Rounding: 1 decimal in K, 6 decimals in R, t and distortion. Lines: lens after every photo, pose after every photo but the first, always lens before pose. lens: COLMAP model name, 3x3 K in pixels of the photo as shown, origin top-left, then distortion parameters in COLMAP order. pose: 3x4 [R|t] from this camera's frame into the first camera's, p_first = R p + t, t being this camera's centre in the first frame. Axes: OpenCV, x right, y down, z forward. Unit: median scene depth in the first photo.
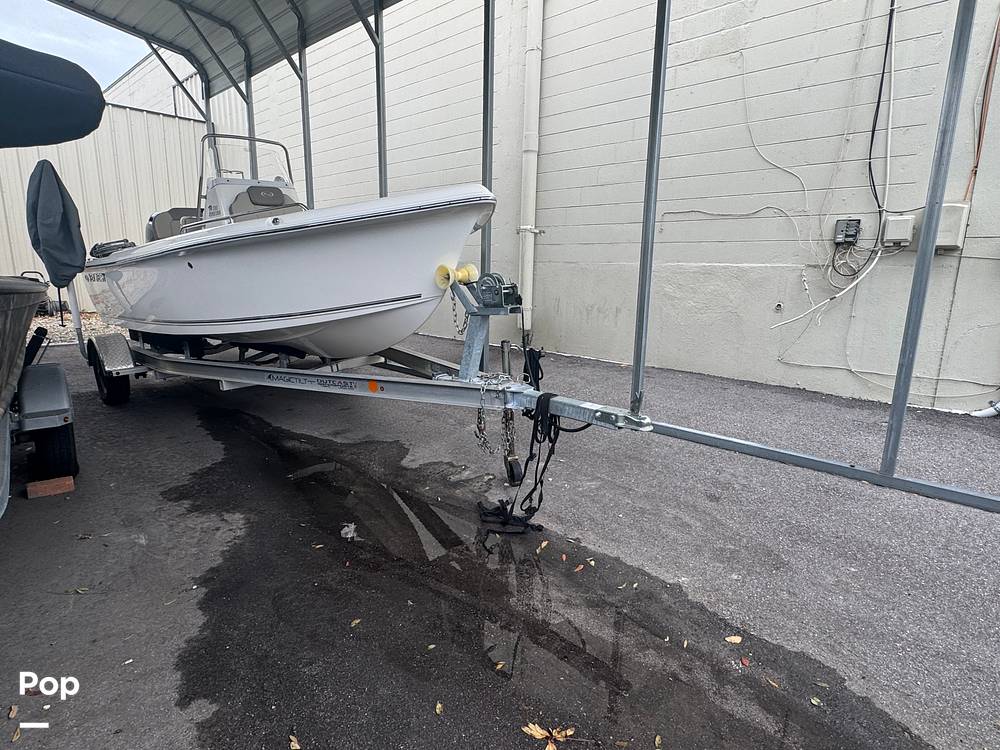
lens RADIAL K [[526.8, 0, 492.5], [0, 526.8, 367.6], [0, 0, 1]] dist [0.000457, 0.001413]
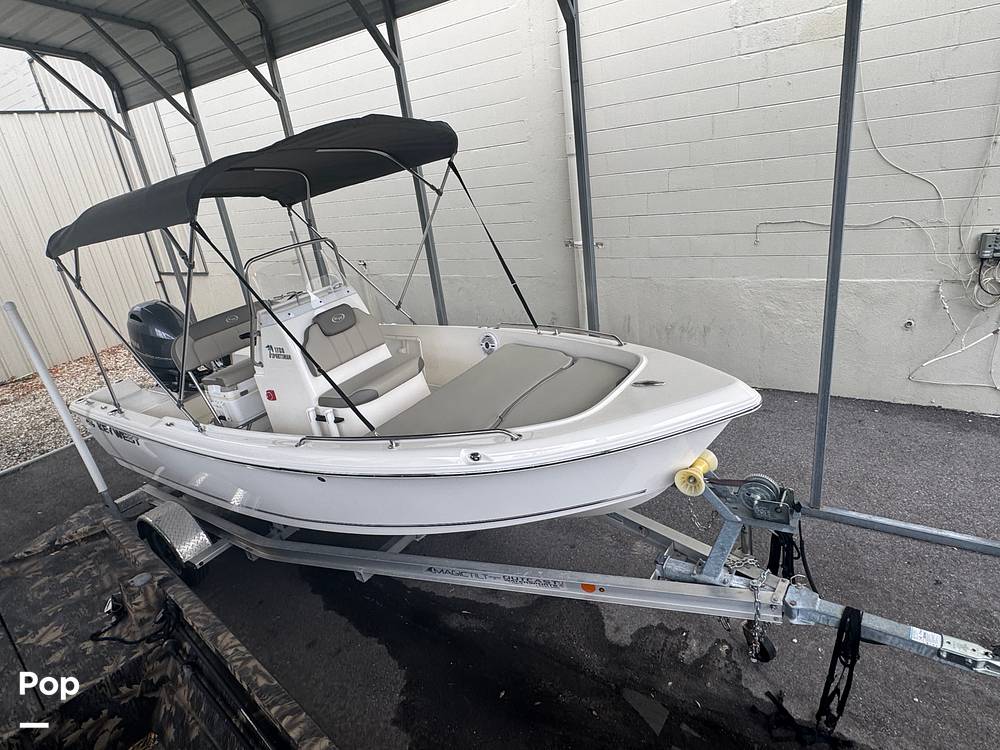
lens RADIAL K [[561.9, 0, 497.3], [0, 561.9, 369.5], [0, 0, 1]] dist [-0.001225, 0.002043]
pose [[0.978620, -0.185182, 0.089503, -0.258899], [0.168983, 0.971983, 0.163383, -0.321233], [-0.117251, -0.144766, 0.982494, 0.115064]]
